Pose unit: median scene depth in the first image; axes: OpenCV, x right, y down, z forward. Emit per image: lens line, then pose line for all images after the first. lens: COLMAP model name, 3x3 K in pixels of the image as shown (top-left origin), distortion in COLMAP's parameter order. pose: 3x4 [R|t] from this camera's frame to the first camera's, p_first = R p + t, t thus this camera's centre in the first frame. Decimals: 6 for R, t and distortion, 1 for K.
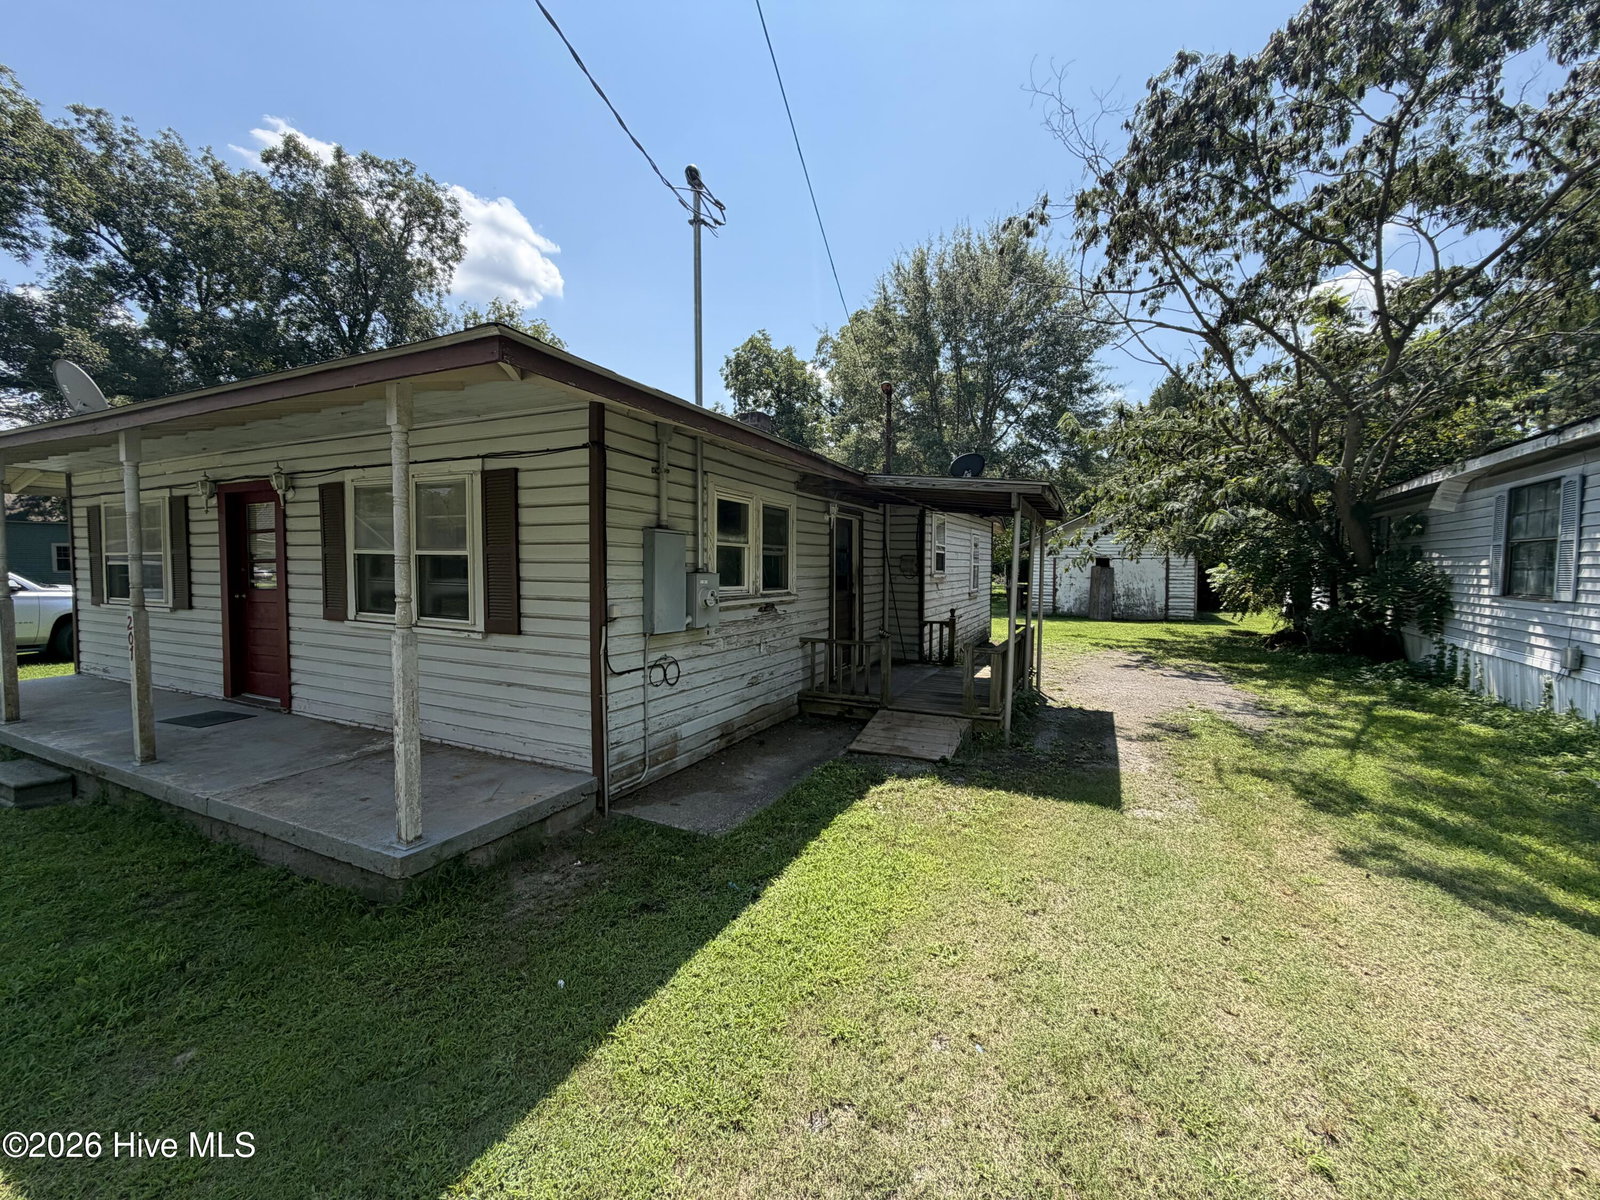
lens RADIAL K [[641.7, 0, 802.6], [0, 641.7, 599.4], [0, 0, 1]] dist [0.003389, 0.000201]
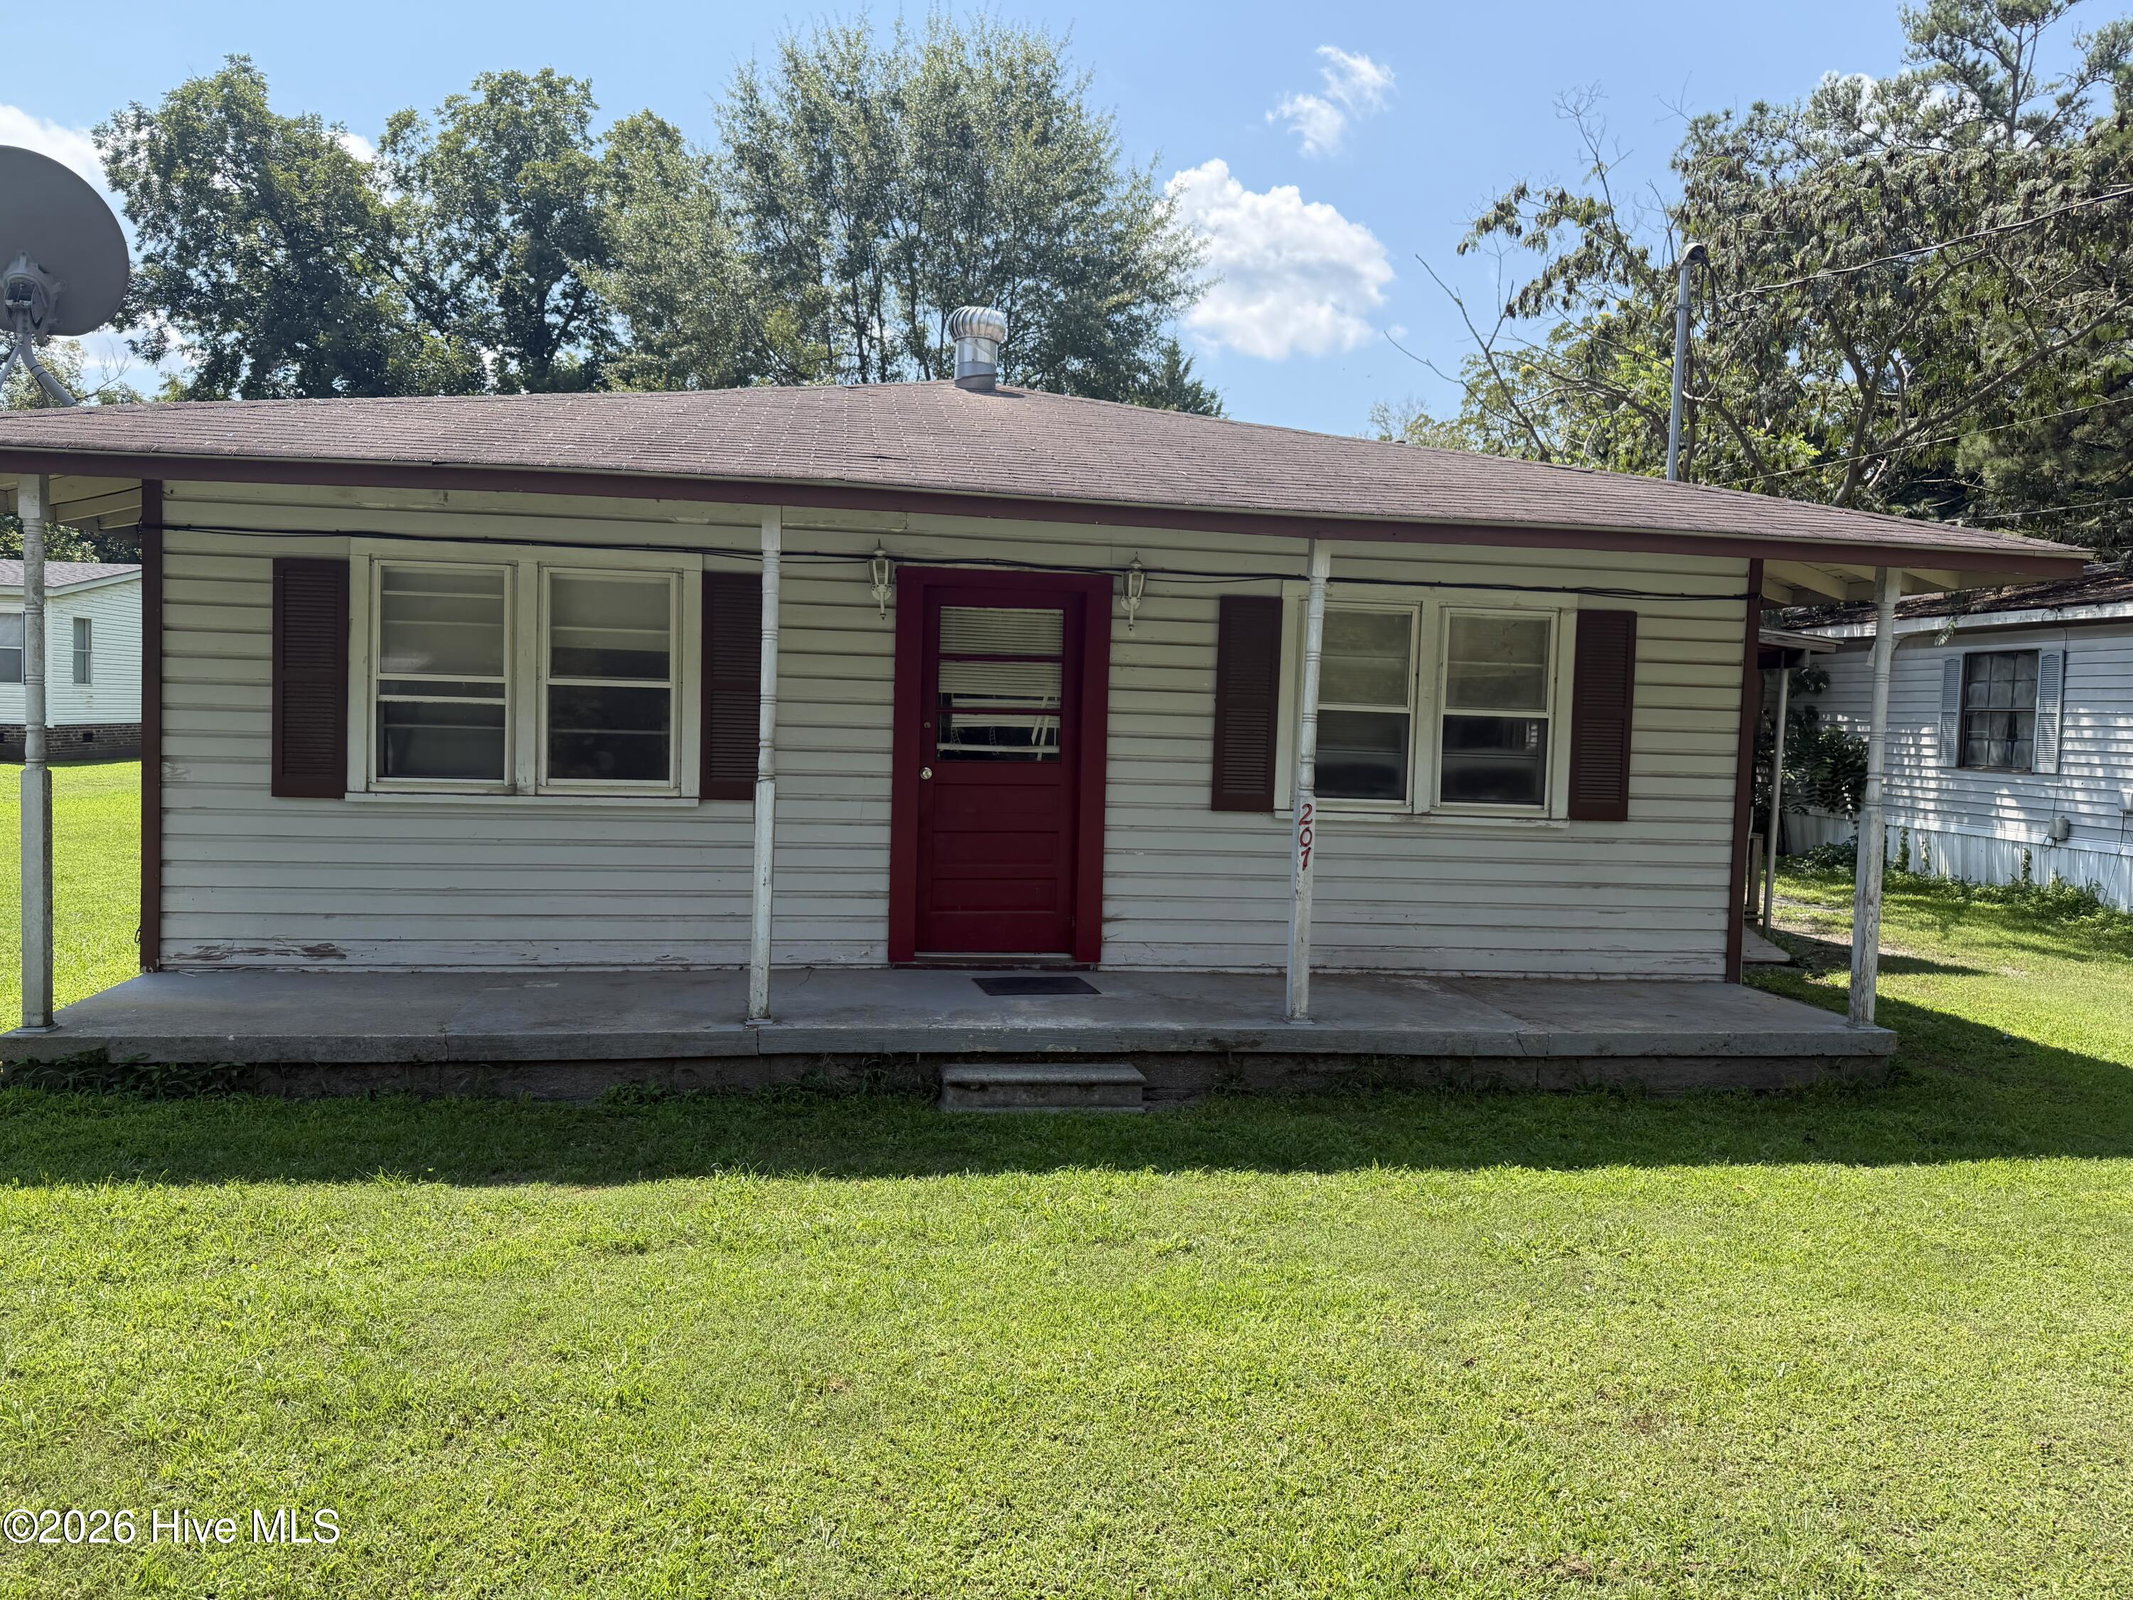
lens RADIAL K [[1524.1, 0, 1062.7], [0, 1524.1, 800.6], [0, 0, 1]] dist [0.004056, -0.000572]
pose [[0.826568, -0.014080, 0.562660, -1.422220], [0.003218, 0.999789, 0.020292, -0.007275], [-0.562827, -0.014962, 0.826439, -0.115839]]
